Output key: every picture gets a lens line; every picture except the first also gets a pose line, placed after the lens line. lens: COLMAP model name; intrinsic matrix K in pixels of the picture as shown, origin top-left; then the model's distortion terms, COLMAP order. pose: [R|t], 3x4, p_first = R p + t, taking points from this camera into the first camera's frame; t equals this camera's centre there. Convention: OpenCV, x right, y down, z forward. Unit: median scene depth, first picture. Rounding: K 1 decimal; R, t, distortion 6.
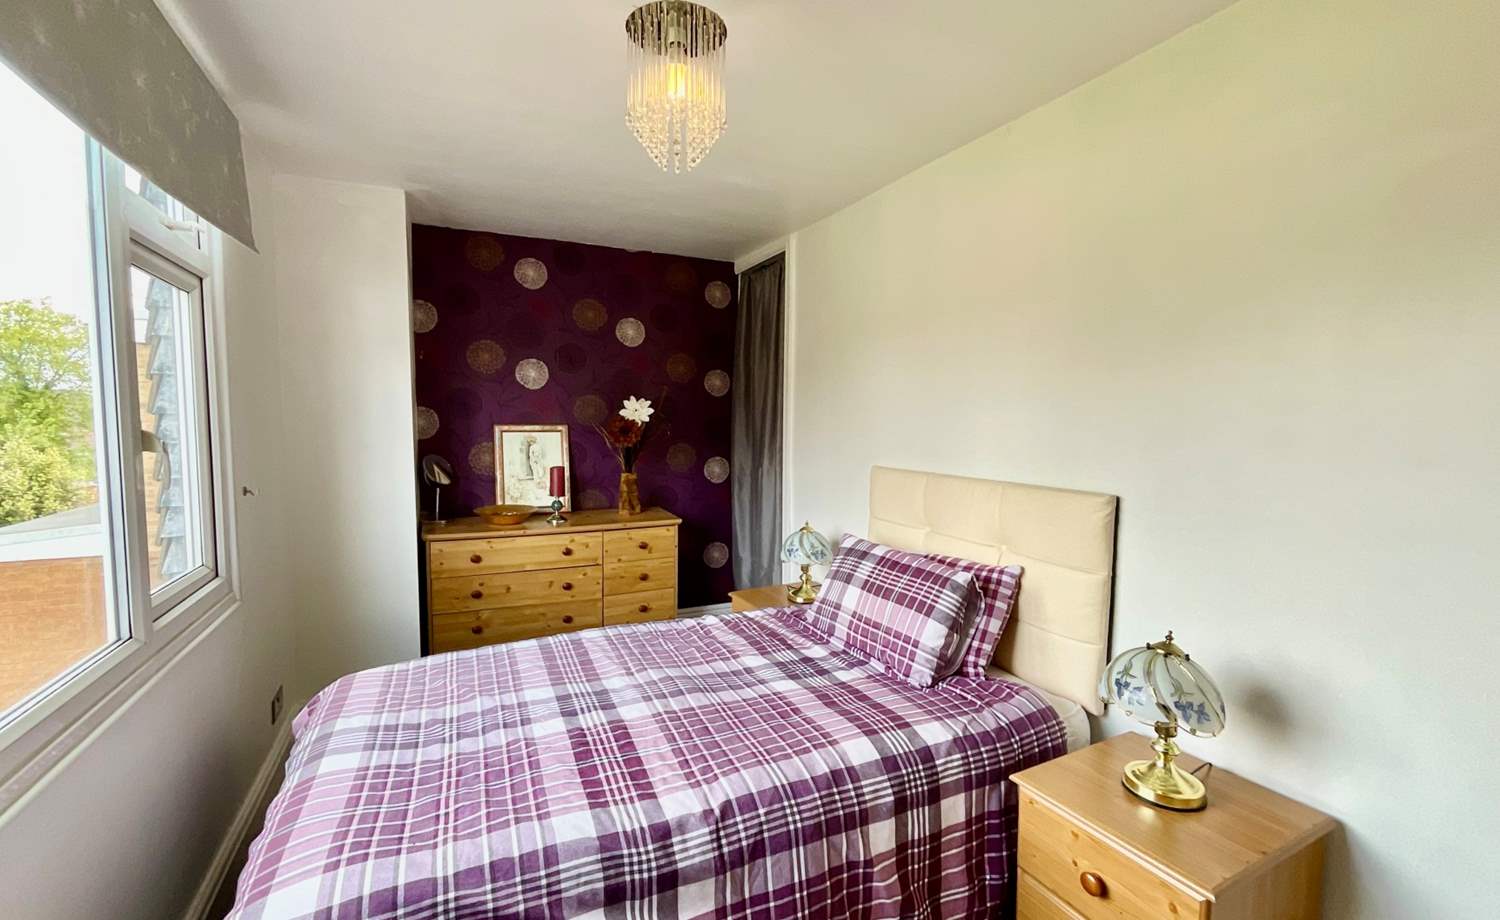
lens RADIAL K [[634.9, 0, 758.0], [0, 634.9, 461.3], [0, 0, 1]] dist [0.001522, -0.000069]
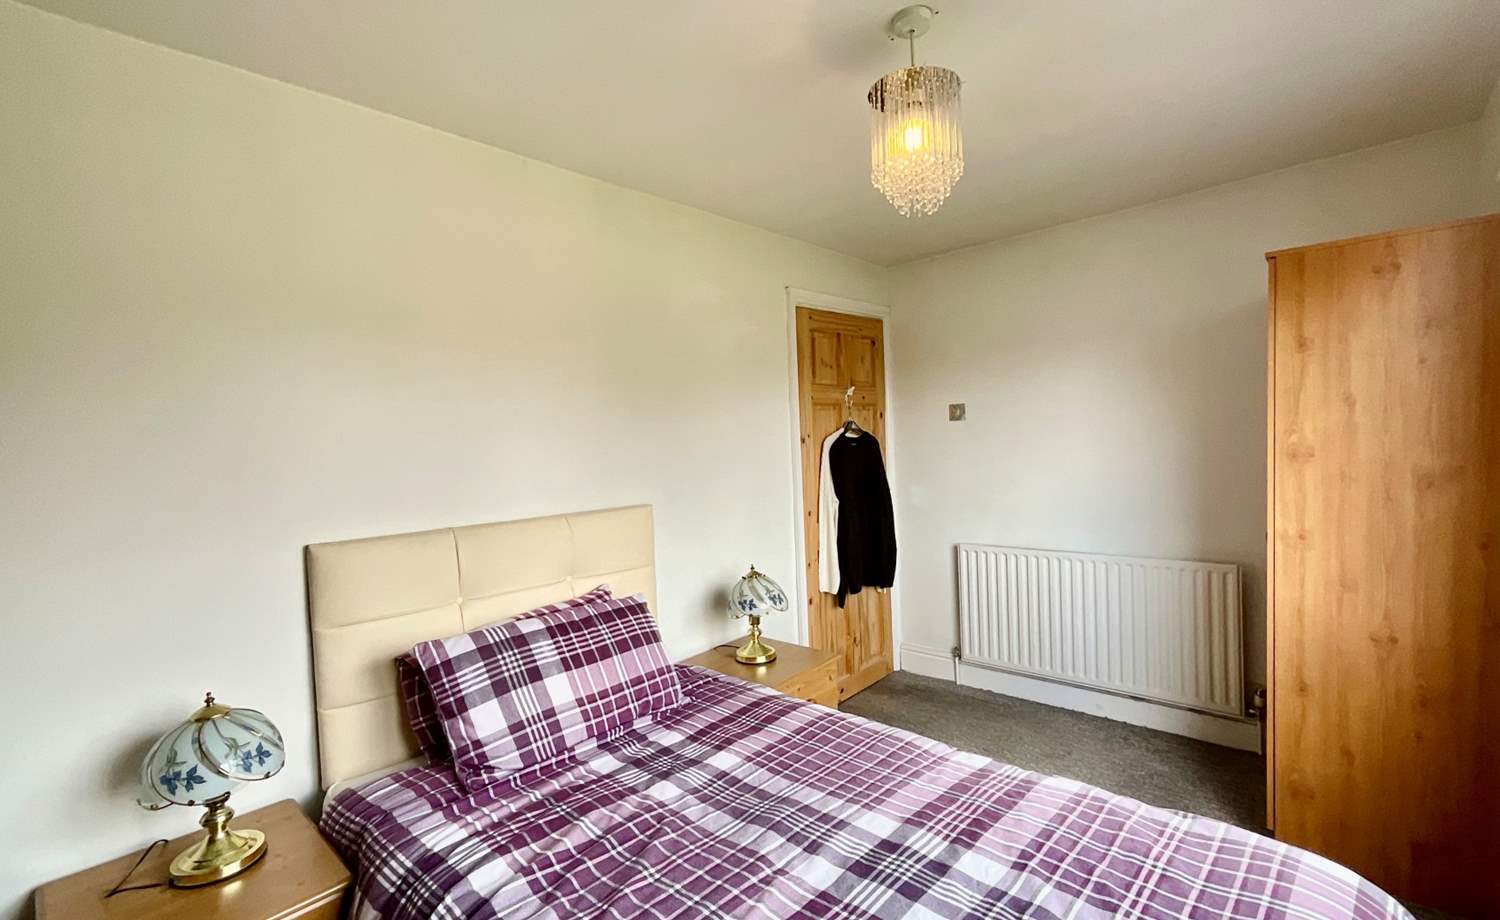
lens RADIAL K [[634.9, 0, 758.0], [0, 634.9, 461.3], [0, 0, 1]] dist [0.001522, -0.000069]
pose [[-0.353665, -0.014941, 0.935253, -0.686937], [0.104108, 0.993031, 0.055232, -0.077382], [-0.929560, 0.116901, -0.349645, 1.088083]]
